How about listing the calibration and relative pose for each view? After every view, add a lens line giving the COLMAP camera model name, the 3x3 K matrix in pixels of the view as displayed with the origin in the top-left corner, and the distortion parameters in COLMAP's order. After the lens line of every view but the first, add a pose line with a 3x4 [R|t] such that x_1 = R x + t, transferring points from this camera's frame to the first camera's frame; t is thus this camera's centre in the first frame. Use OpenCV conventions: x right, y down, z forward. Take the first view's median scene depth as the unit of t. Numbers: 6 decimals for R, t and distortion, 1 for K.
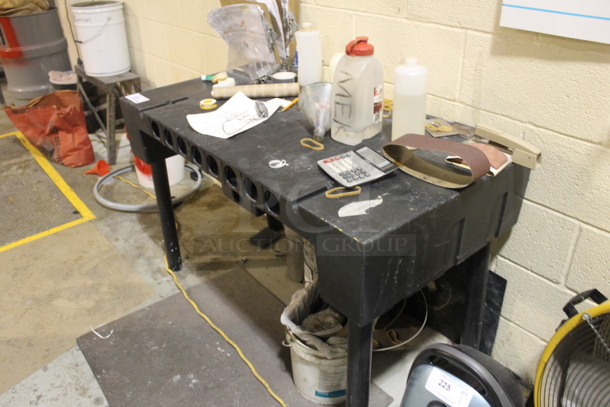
lens RADIAL K [[512.3, 0, 307.5], [0, 512.3, 202.8], [0, 0, 1]] dist [-0.150256, 0.106217]
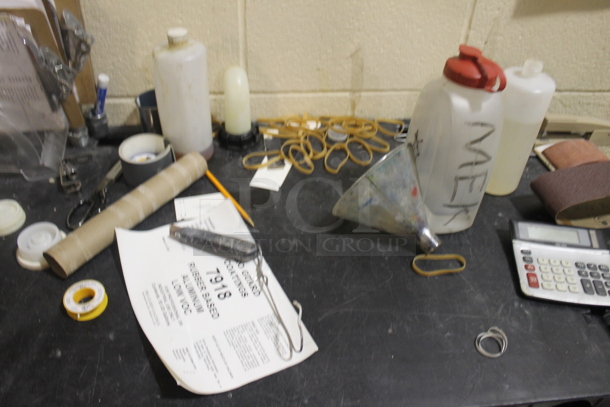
lens RADIAL K [[512.3, 0, 307.1], [0, 512.3, 203.1], [0, 0, 1]] dist [-0.150256, 0.106217]
pose [[0.549035, -0.494862, 0.673552, -0.326901], [0.363336, 0.867062, 0.340867, -0.331990], [-0.752693, 0.057578, 0.655849, 0.611314]]
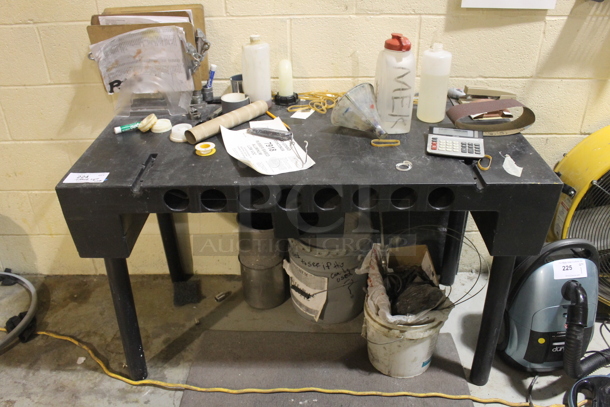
lens RADIAL K [[512.3, 0, 306.2], [0, 512.3, 203.8], [0, 0, 1]] dist [-0.150256, 0.106217]
pose [[0.640839, -0.376941, 0.668761, -0.676467], [0.376059, 0.913609, 0.154589, -0.180759], [-0.669257, 0.152427, 0.727229, 0.308860]]
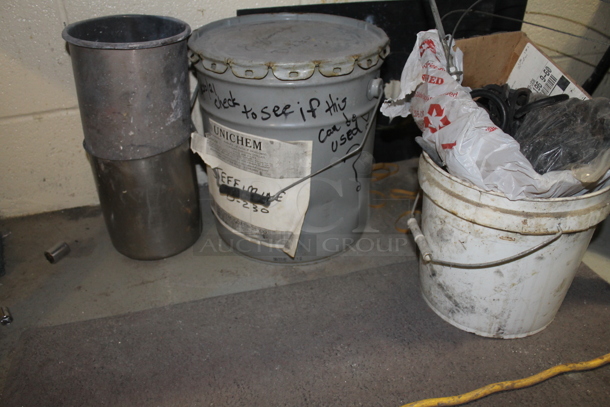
lens RADIAL K [[512.3, 0, 306.9], [0, 512.3, 199.4], [0, 0, 1]] dist [-0.150256, 0.106217]
pose [[0.371705, -0.479016, 0.795223, -0.370881], [0.449235, 0.842436, 0.297473, 0.050483], [-0.812418, 0.246670, 0.528328, 0.860768]]
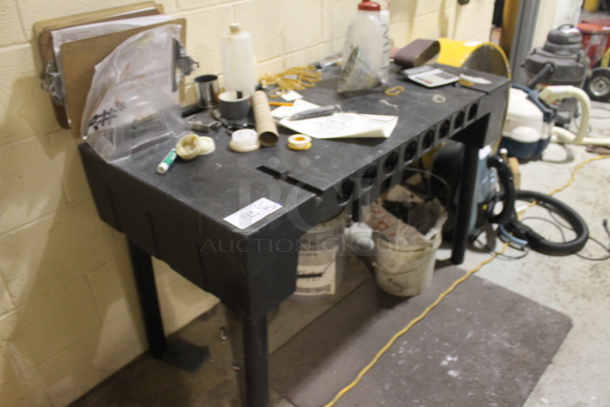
lens RADIAL K [[512.3, 0, 305.1], [0, 512.3, 201.7], [0, 0, 1]] dist [-0.150256, 0.106217]
pose [[-0.165774, -0.473587, 0.865005, -0.887112], [0.505858, 0.712115, 0.486826, -0.494262], [-0.846538, 0.518273, 0.121518, 0.951712]]
